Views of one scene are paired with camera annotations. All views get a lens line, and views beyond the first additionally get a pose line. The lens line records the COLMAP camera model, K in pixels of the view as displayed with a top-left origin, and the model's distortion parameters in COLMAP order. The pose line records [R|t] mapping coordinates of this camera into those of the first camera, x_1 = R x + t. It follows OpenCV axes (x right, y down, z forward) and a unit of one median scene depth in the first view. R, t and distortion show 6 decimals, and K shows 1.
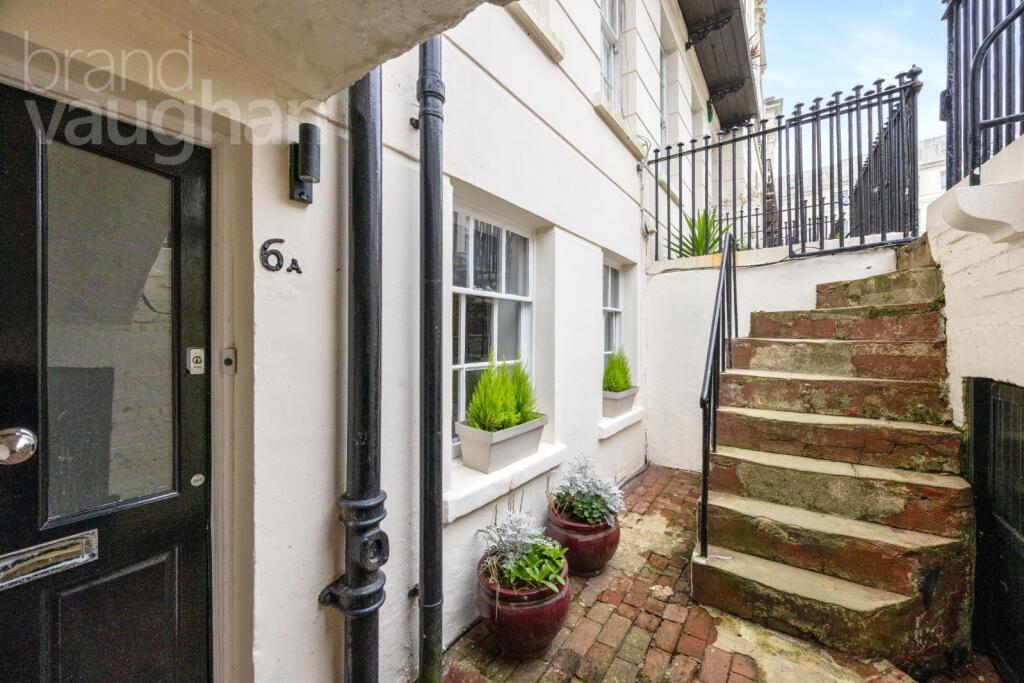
lens RADIAL K [[391.9, 0, 509.3], [0, 391.9, 337.8], [0, 0, 1]] dist [-0.002503, 0.000675]
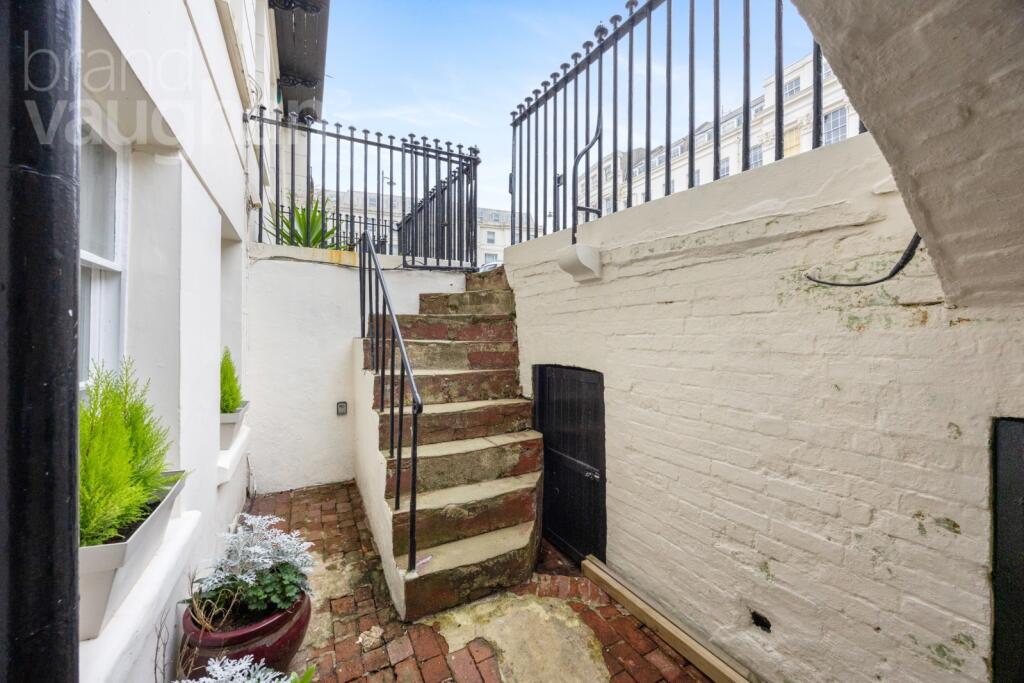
lens RADIAL K [[391.9, 0, 509.2], [0, 391.9, 339.3], [0, 0, 1]] dist [-0.002503, 0.000675]
pose [[0.443944, -0.000157, 0.896054, -0.232211], [-0.005194, 0.999983, 0.002749, -0.003433], [-0.896039, -0.005875, 0.443936, 0.344377]]
